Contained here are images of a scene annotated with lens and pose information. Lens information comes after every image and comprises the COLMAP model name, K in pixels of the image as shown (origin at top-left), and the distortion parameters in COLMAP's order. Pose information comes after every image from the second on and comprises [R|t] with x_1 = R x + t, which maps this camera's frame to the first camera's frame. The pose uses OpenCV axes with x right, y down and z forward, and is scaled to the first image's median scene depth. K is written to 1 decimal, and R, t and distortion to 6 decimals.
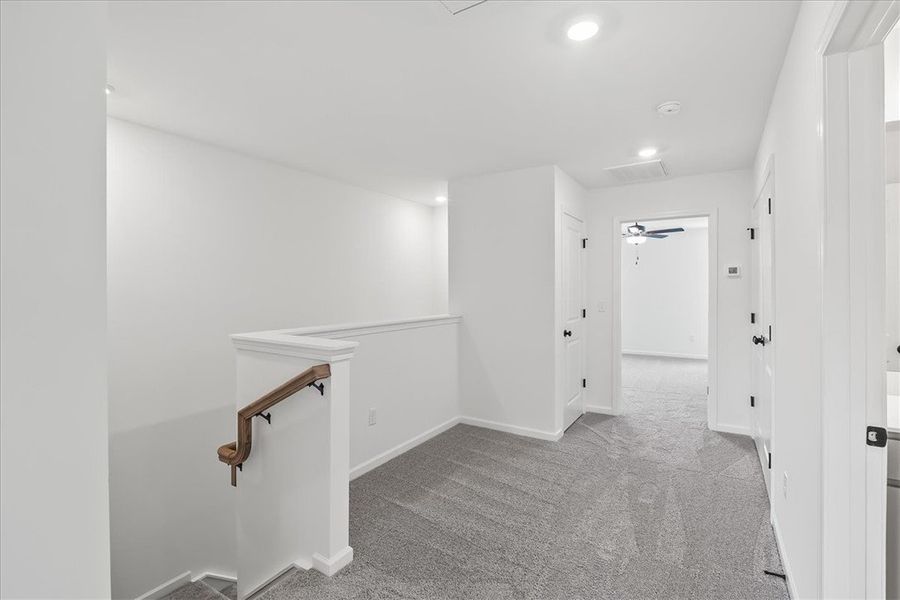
lens RADIAL K [[412.5, 0, 448.4], [0, 412.5, 293.2], [0, 0, 1]] dist [-0.011049, -0.000013]
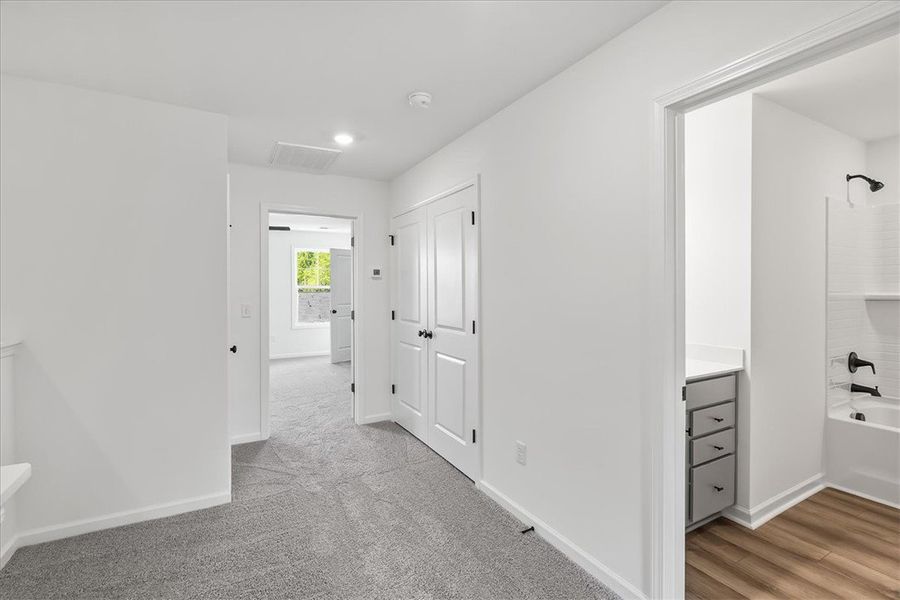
lens RADIAL K [[412.5, 0, 442.5], [0, 412.5, 292.8], [0, 0, 1]] dist [-0.011049, -0.000013]
pose [[0.483038, -0.007729, 0.875565, -0.183195], [0.010546, 0.999940, 0.003009, -0.002573], [-0.875536, 0.007780, 0.483090, 0.326094]]
